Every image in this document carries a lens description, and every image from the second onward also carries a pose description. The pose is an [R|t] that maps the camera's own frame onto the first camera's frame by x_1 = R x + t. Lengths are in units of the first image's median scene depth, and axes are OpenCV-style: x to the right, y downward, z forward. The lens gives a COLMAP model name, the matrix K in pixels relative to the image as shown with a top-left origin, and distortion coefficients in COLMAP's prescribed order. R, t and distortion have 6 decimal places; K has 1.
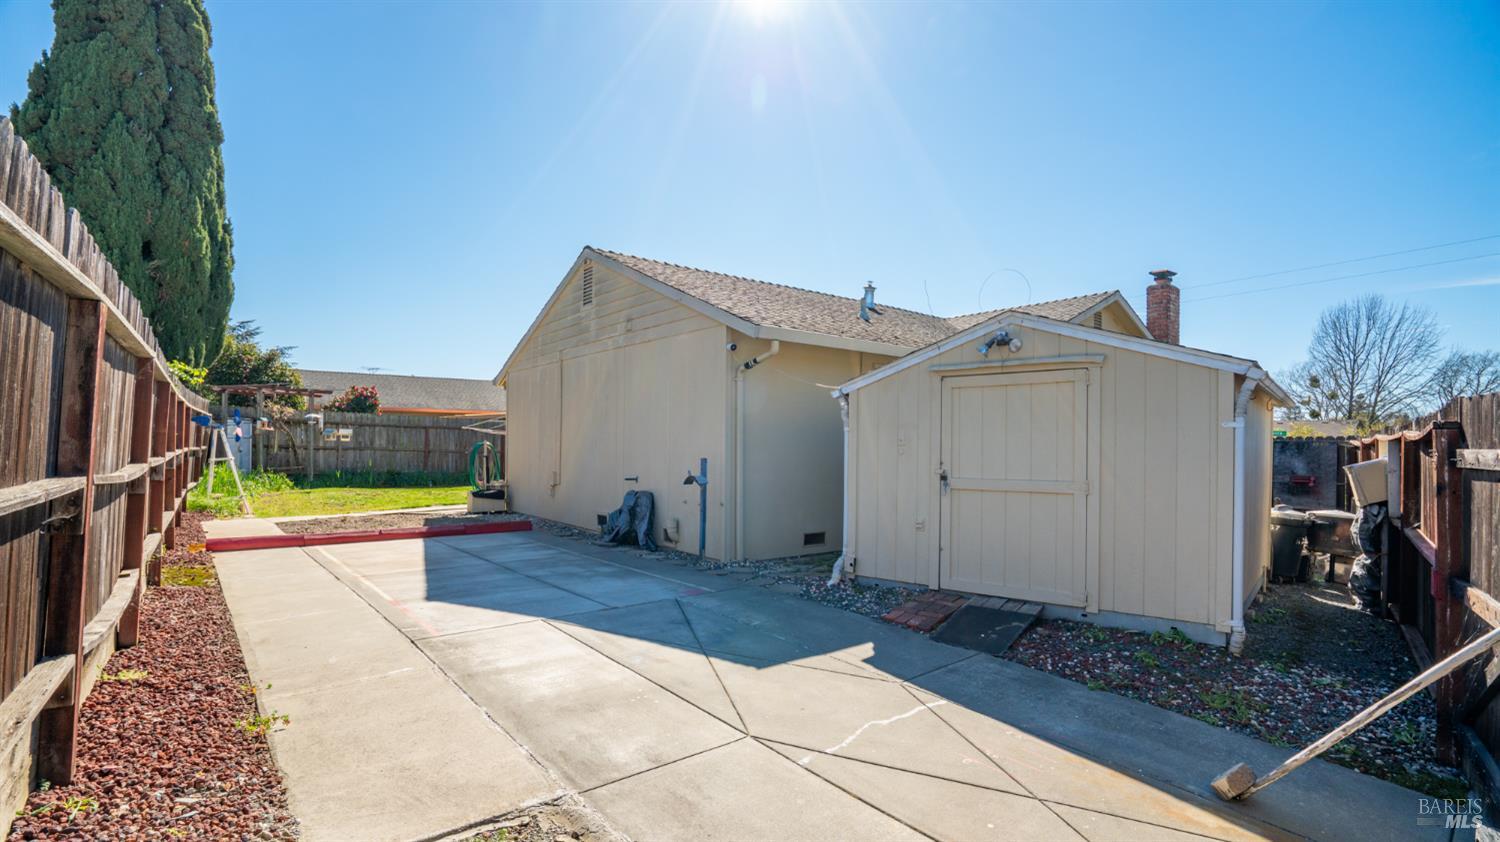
lens RADIAL K [[688.9, 0, 750.3], [0, 688.9, 420.3], [0, 0, 1]] dist [-0.001574, 0.000099]
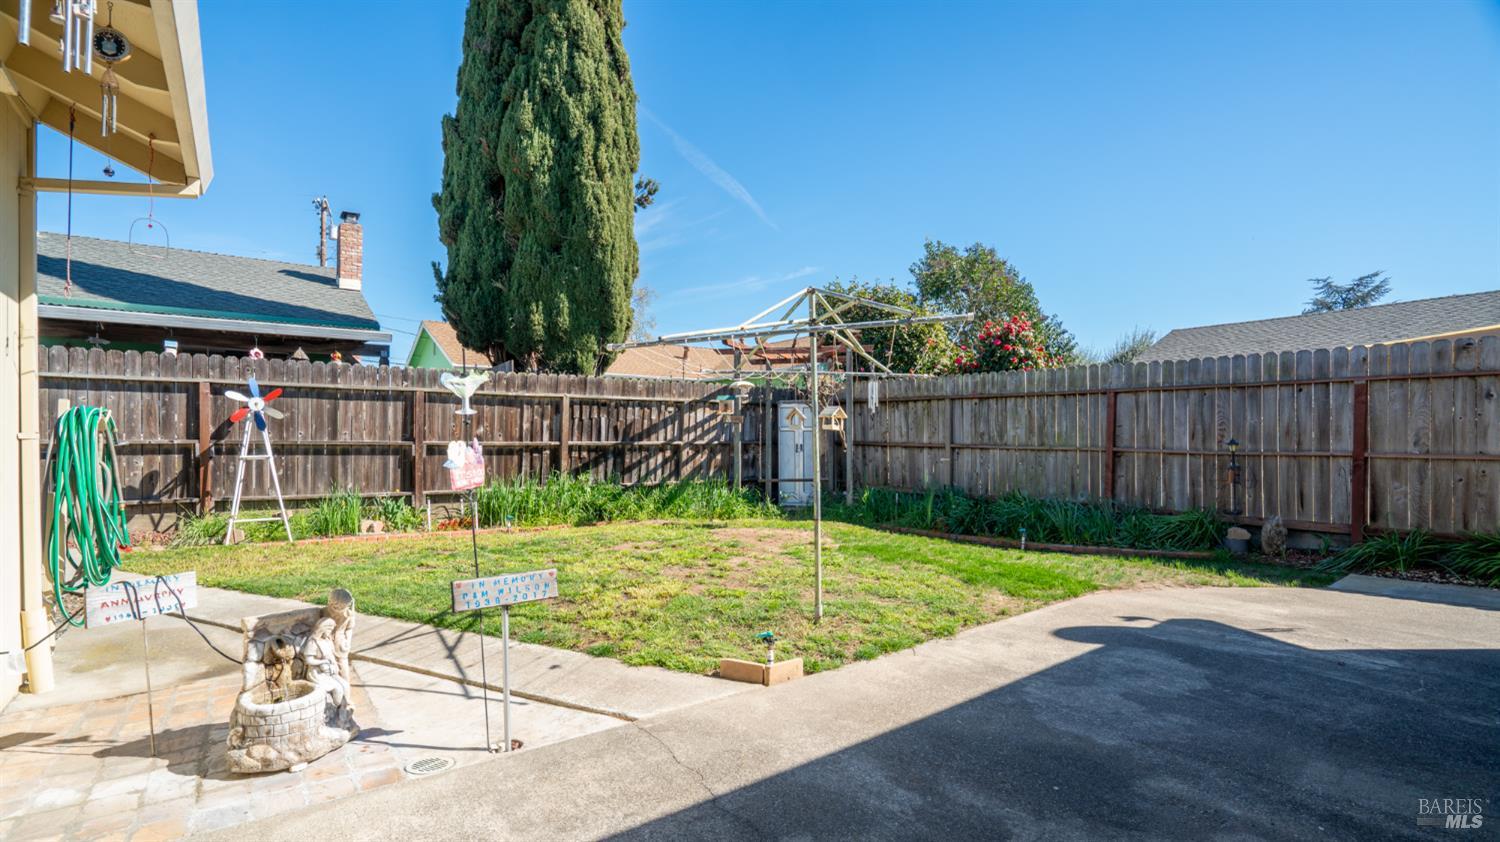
lens RADIAL K [[688.9, 0, 752.3], [0, 688.9, 434.4], [0, 0, 1]] dist [-0.001574, 0.000099]
pose [[-0.017261, -0.028373, -0.999448, -0.071734], [0.035439, 0.998952, -0.028971, 0.040293], [0.999223, -0.035920, -0.016238, 0.828544]]
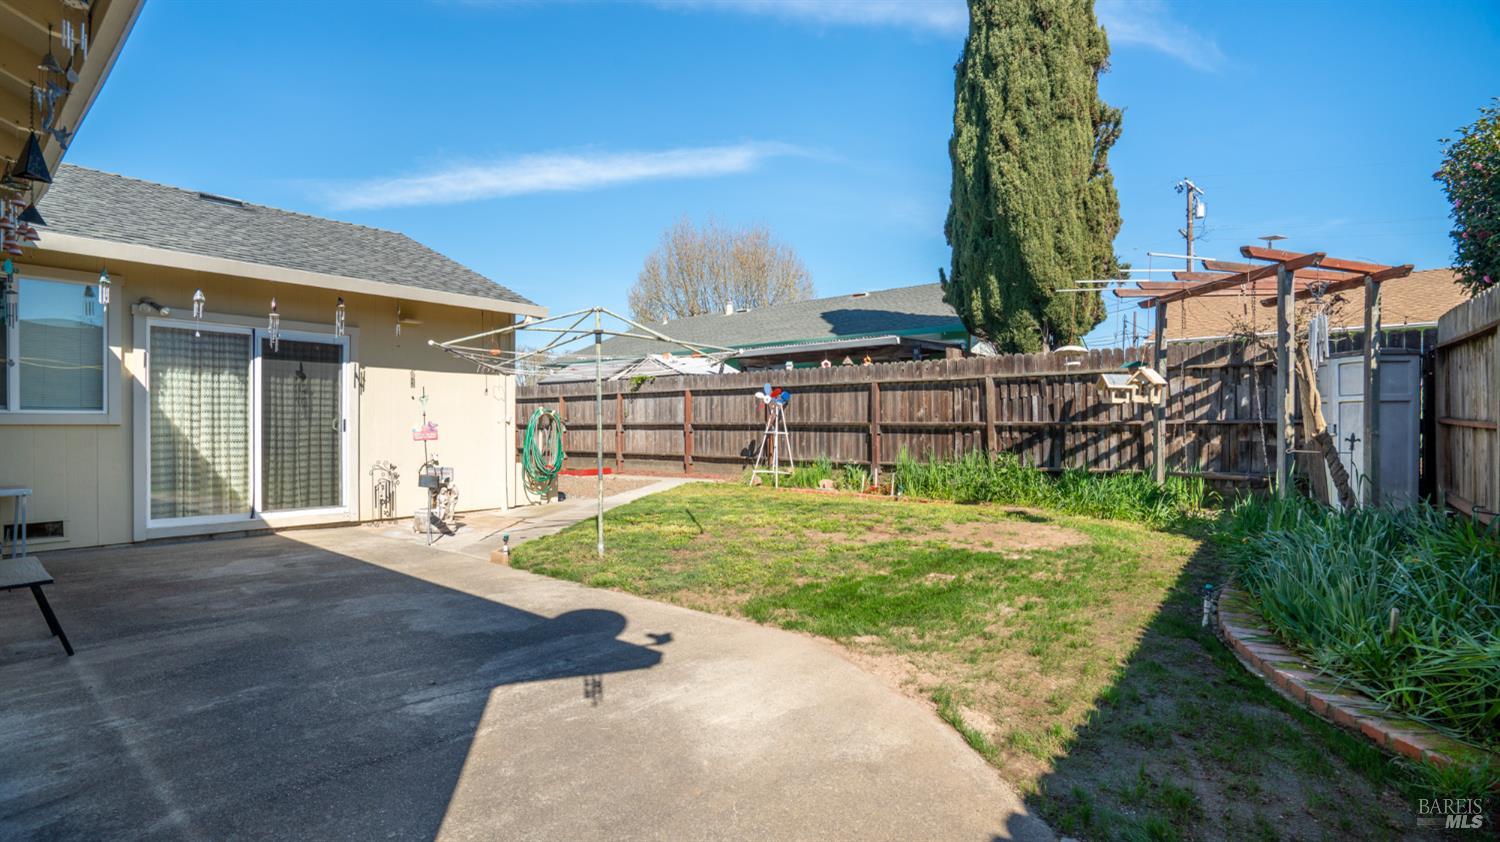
lens RADIAL K [[688.9, 0, 752.3], [0, 688.9, 422.4], [0, 0, 1]] dist [-0.001574, 0.000099]
pose [[-0.960957, -0.014331, -0.276325, -0.256387], [-0.003009, 0.999140, -0.041354, 0.048106], [0.276680, -0.038909, -0.960174, 1.115078]]
